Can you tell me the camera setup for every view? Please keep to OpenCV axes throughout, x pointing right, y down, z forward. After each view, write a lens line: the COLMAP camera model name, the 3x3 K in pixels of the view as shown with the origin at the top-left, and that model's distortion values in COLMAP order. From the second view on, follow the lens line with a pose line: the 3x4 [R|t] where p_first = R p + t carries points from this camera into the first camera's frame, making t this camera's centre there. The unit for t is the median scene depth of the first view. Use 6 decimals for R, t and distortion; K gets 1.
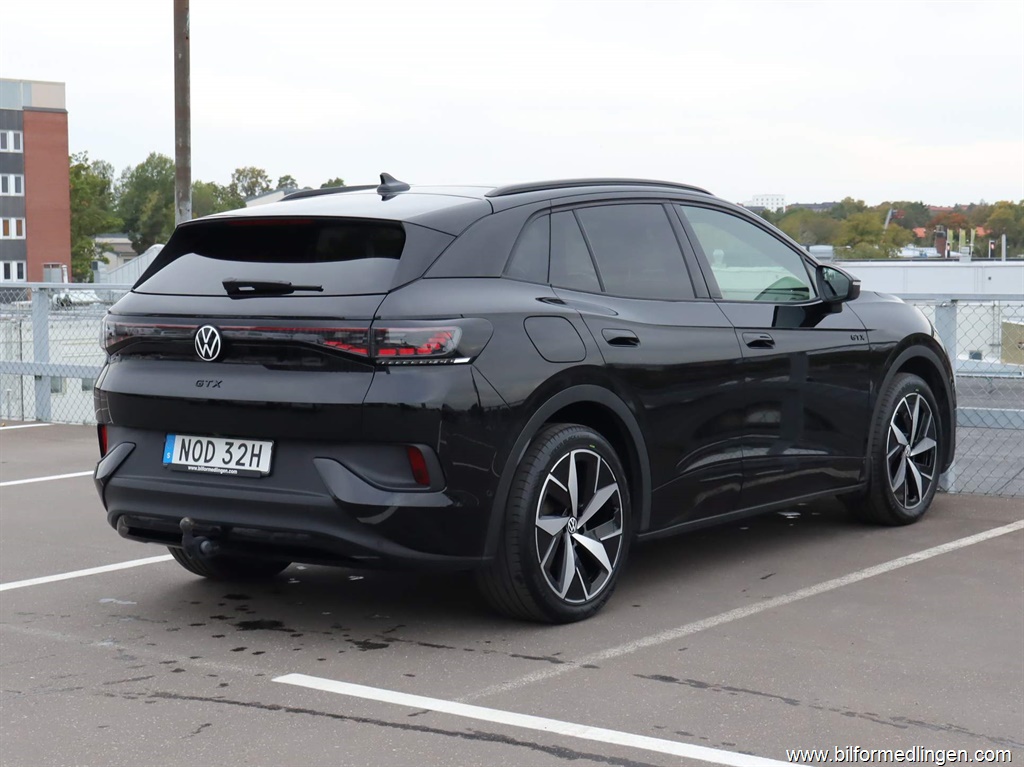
lens RADIAL K [[1871.5, 0, 512.2], [0, 1871.5, 382.7], [0, 0, 1]] dist [-0.012826, 0.000000]
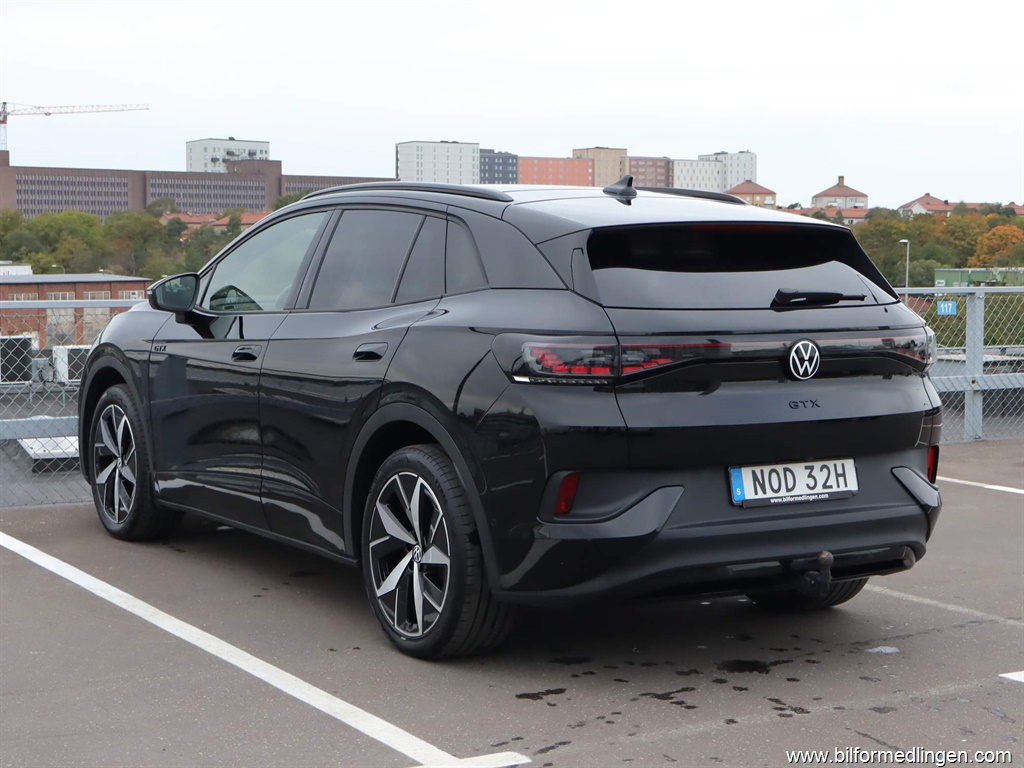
lens RADIAL K [[1871.5, 0, 508.5], [0, 1871.5, 382.4], [0, 0, 1]] dist [-0.012826, 0.000000]
pose [[0.381102, -0.059848, 0.922594, -1.061242], [0.060551, 0.997376, 0.039687, -0.055228], [-0.922548, 0.040740, 0.383726, 0.781873]]
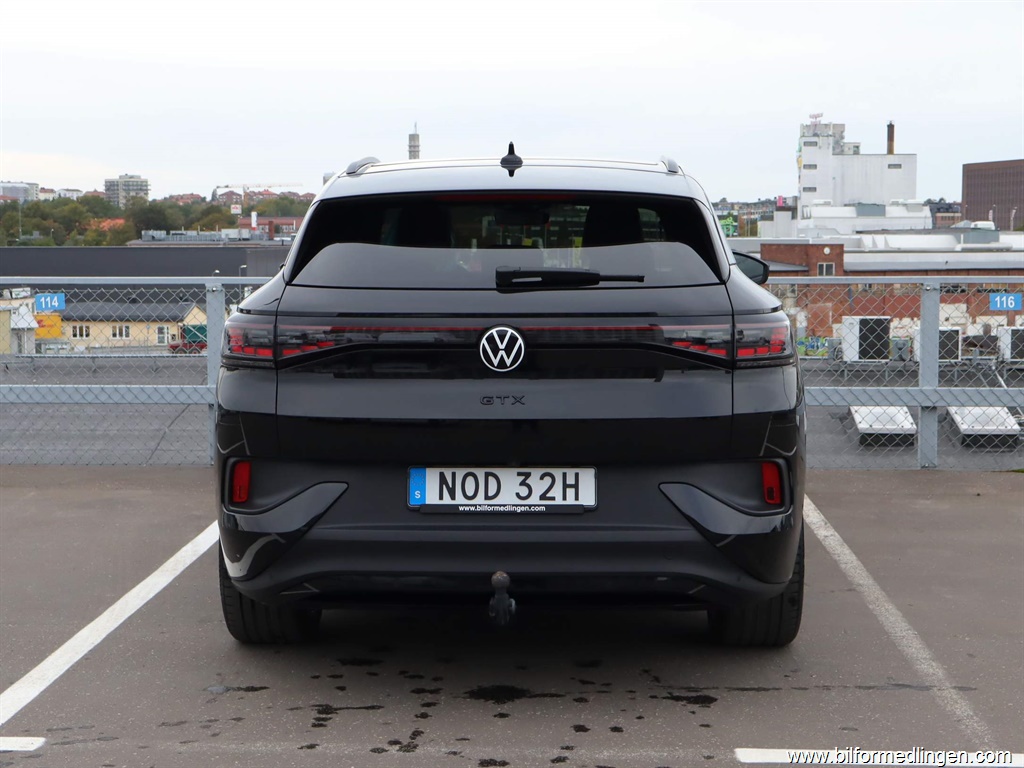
lens RADIAL K [[1734.6, 0, 512.3], [0, 1734.6, 382.0], [0, 0, 1]] dist [0.022576, 0.000000]
pose [[0.833849, -0.042421, 0.550361, -0.562469], [0.034736, 0.999099, 0.024382, -0.024958], [-0.550899, -0.001213, 0.834571, 0.385094]]
